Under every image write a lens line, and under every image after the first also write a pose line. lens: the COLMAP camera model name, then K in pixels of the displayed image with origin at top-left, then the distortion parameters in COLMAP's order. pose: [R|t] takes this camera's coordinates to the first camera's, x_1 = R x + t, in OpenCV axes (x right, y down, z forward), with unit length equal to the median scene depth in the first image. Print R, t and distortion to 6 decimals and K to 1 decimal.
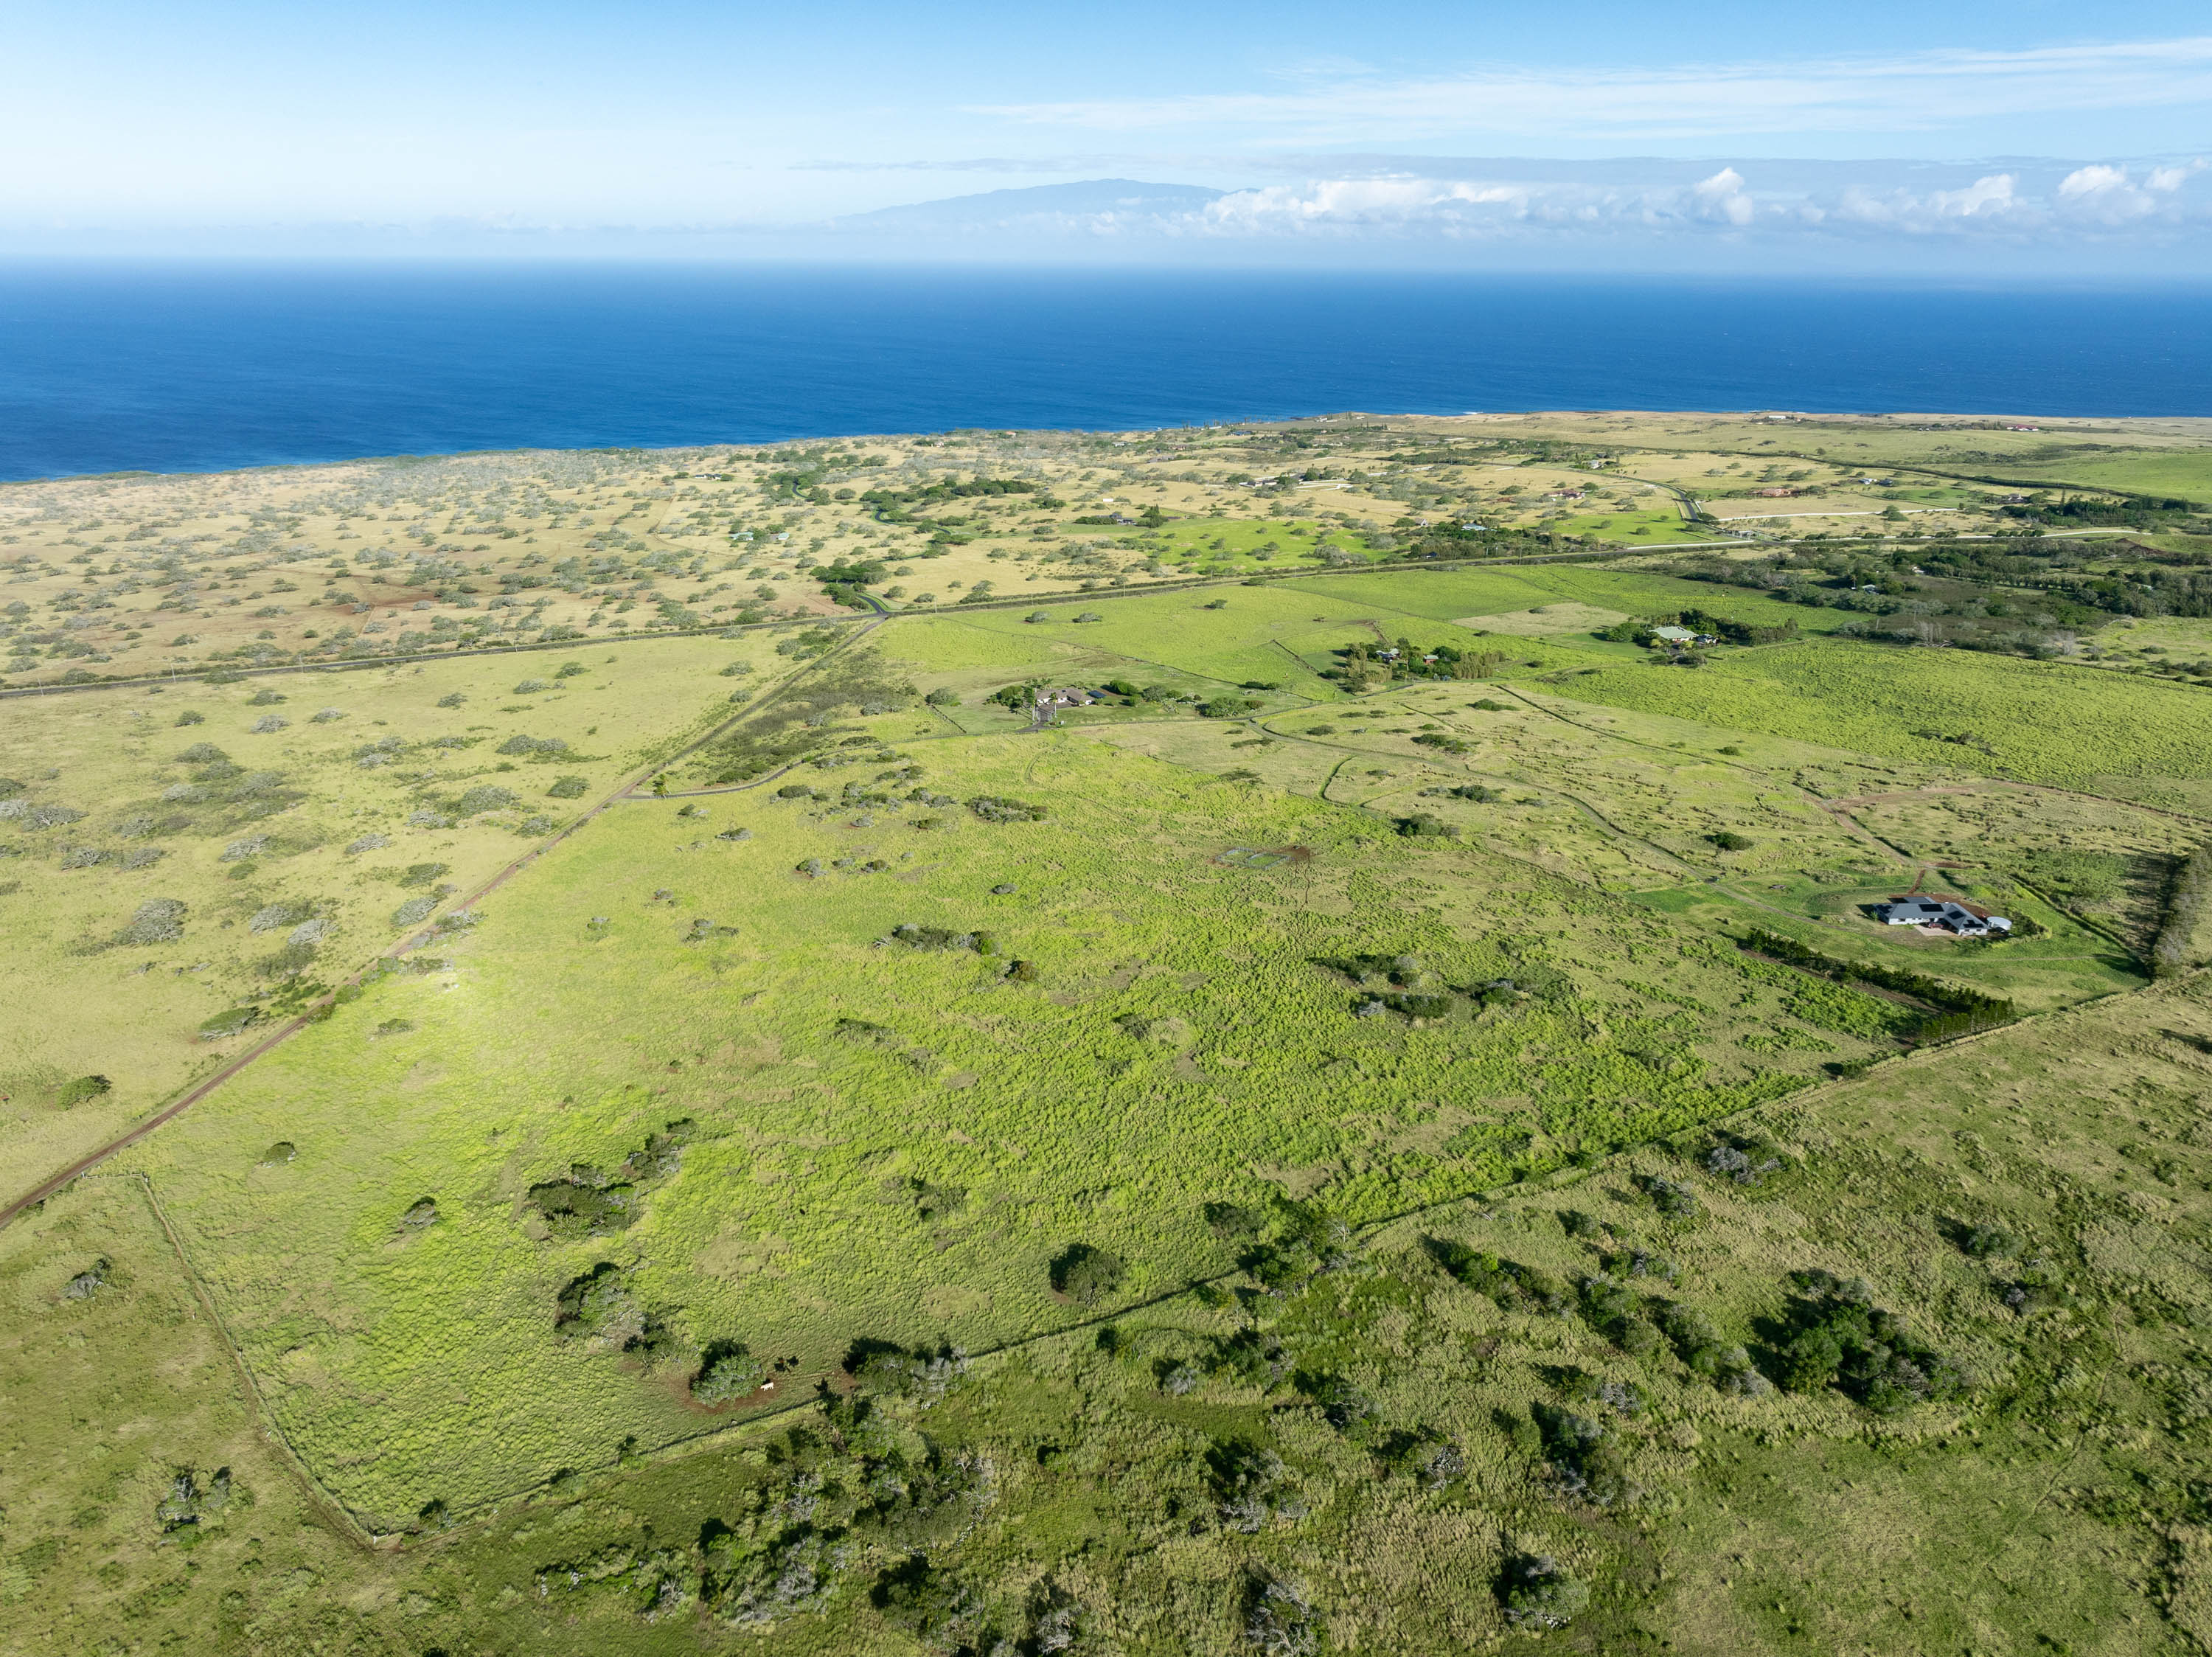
lens RADIAL K [[1570.2, 0, 1106.0], [0, 1570.2, 828.5], [0, 0, 1]] dist [0.002064, -0.011853]
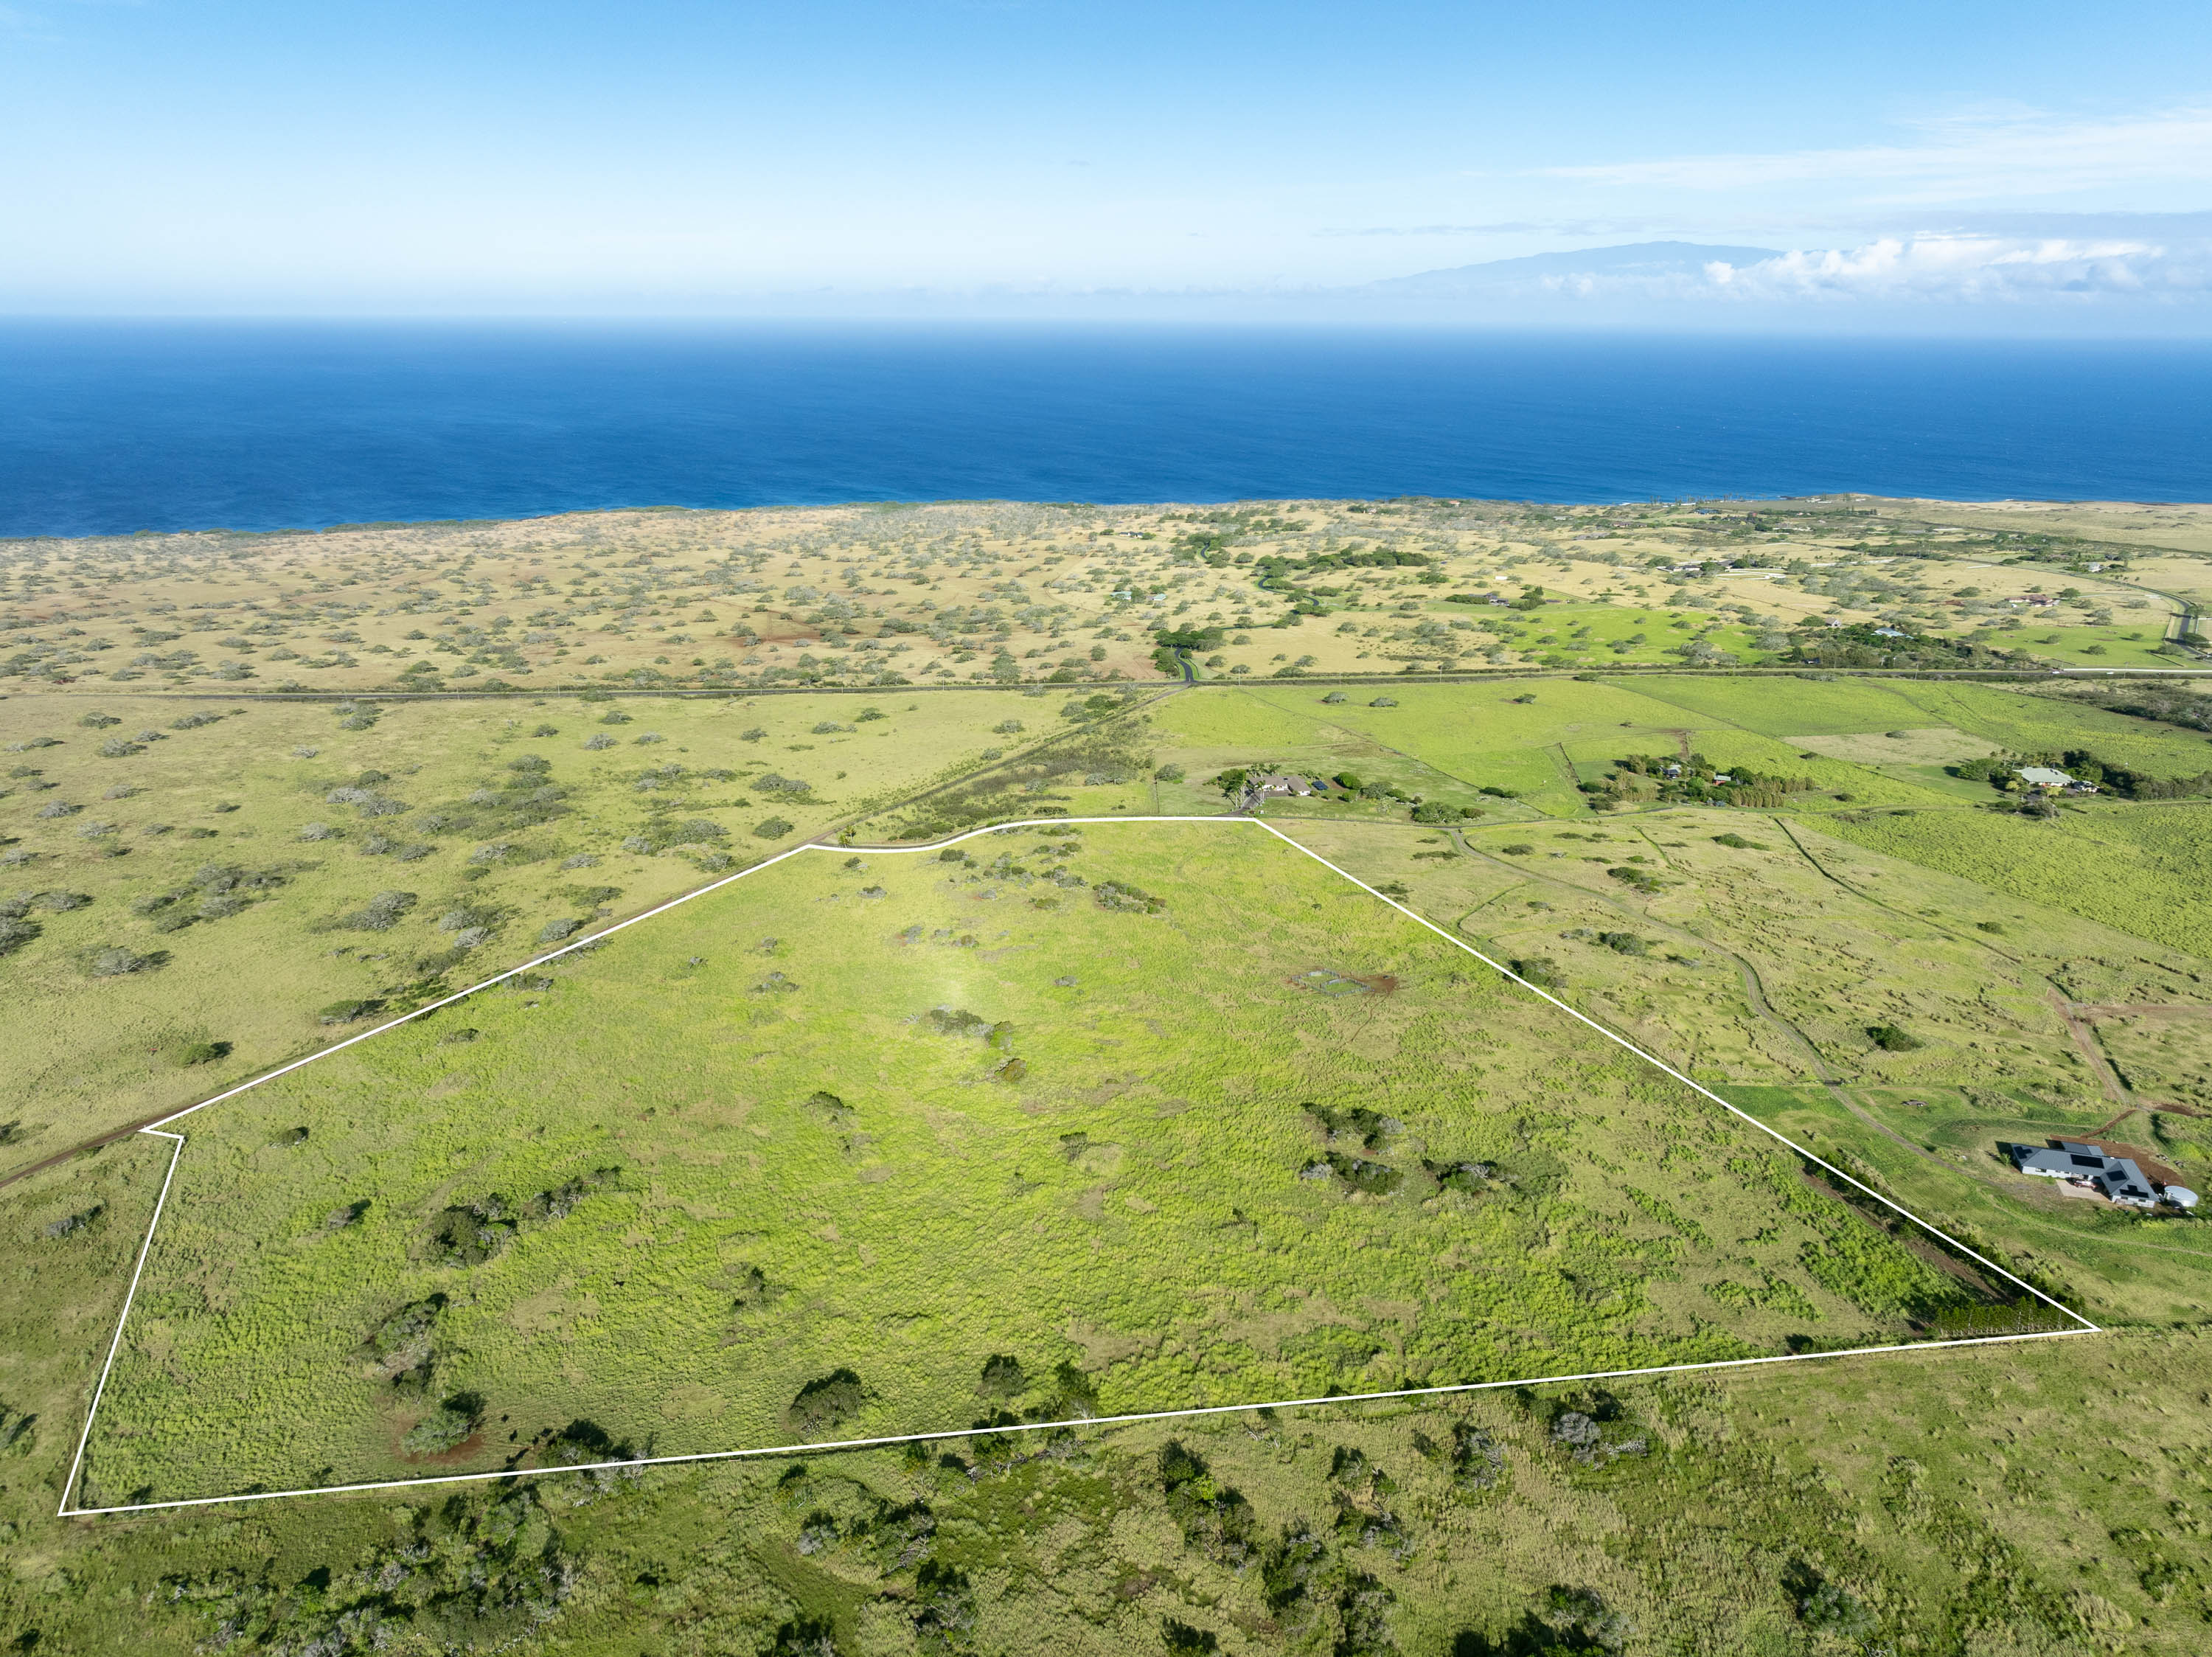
lens RADIAL K [[1570.2, 0, 1106.0], [0, 1570.2, 828.5], [0, 0, 1]] dist [0.002064, -0.011853]
pose [[0.945367, 0.102221, -0.309567, 0.122379], [-0.112998, 0.993449, -0.017036, -0.020372], [0.305798, 0.051086, 0.950725, 0.035897]]
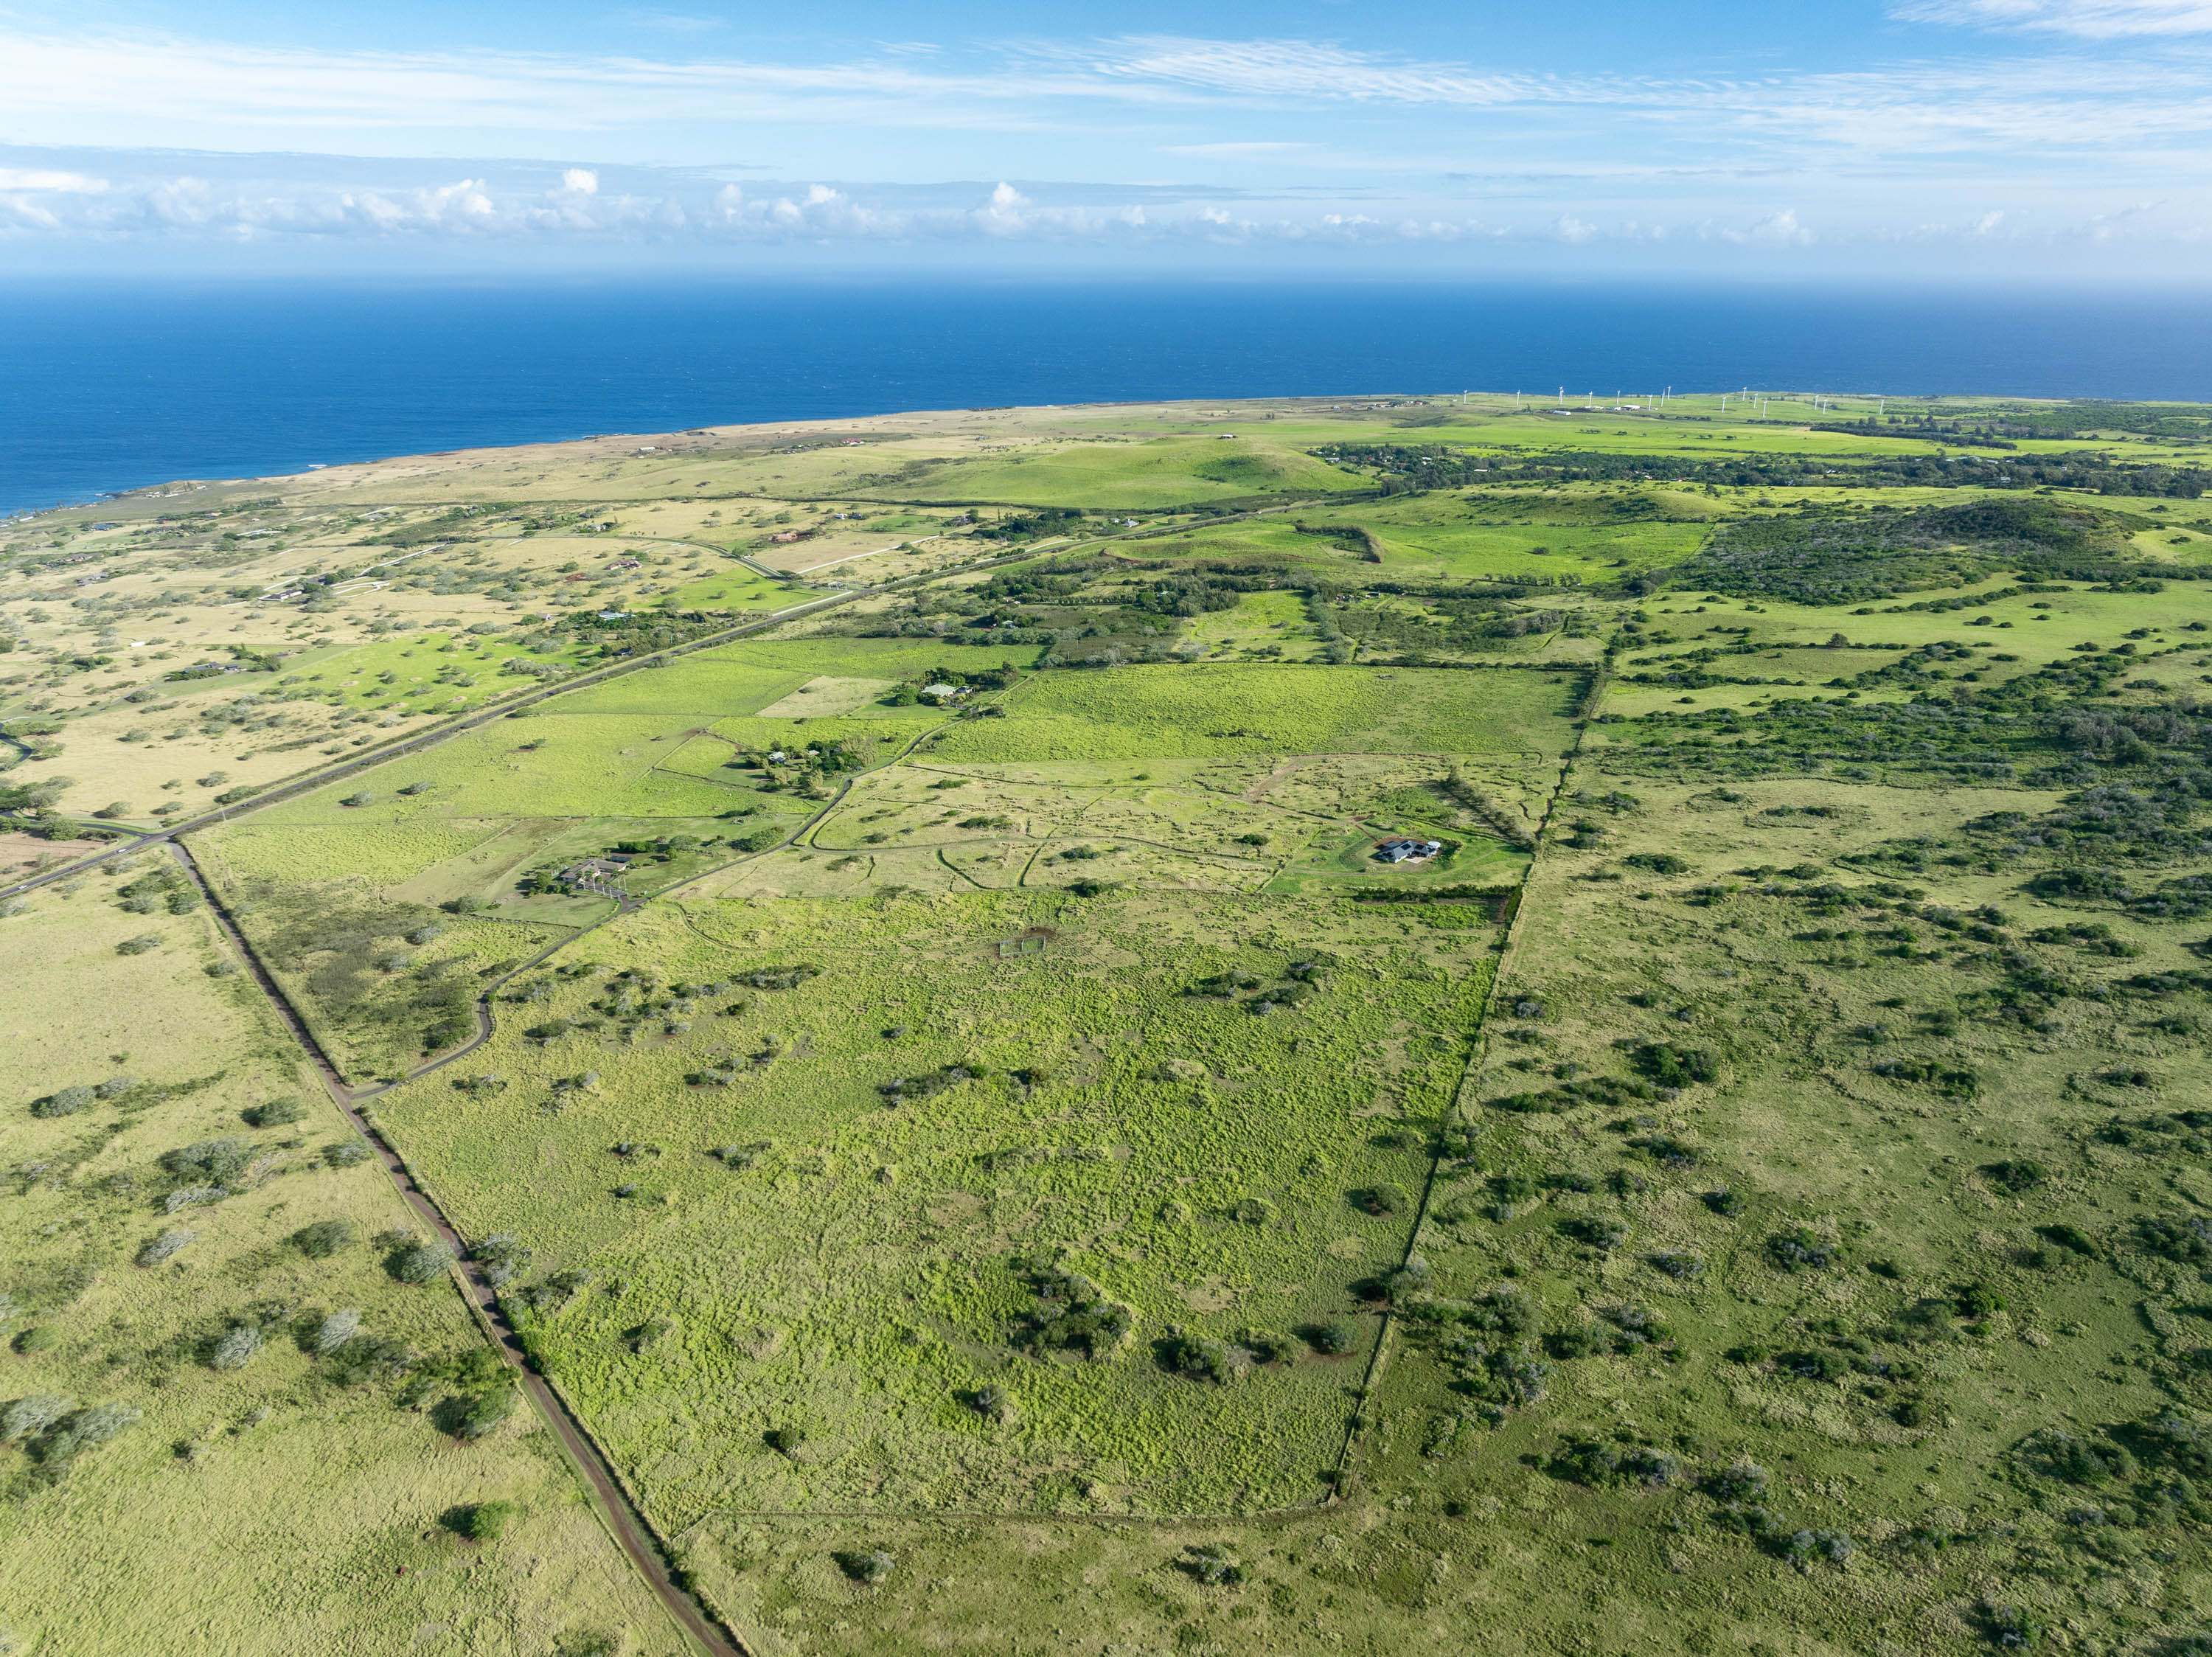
lens RADIAL K [[1570.2, 0, 1106.0], [0, 1570.2, 828.5], [0, 0, 1]] dist [0.002064, -0.011853]
pose [[0.701668, -0.260649, 0.663117, -0.357939], [0.256892, 0.960635, 0.105768, -0.100655], [-0.664582, 0.096135, 0.741005, -0.019499]]
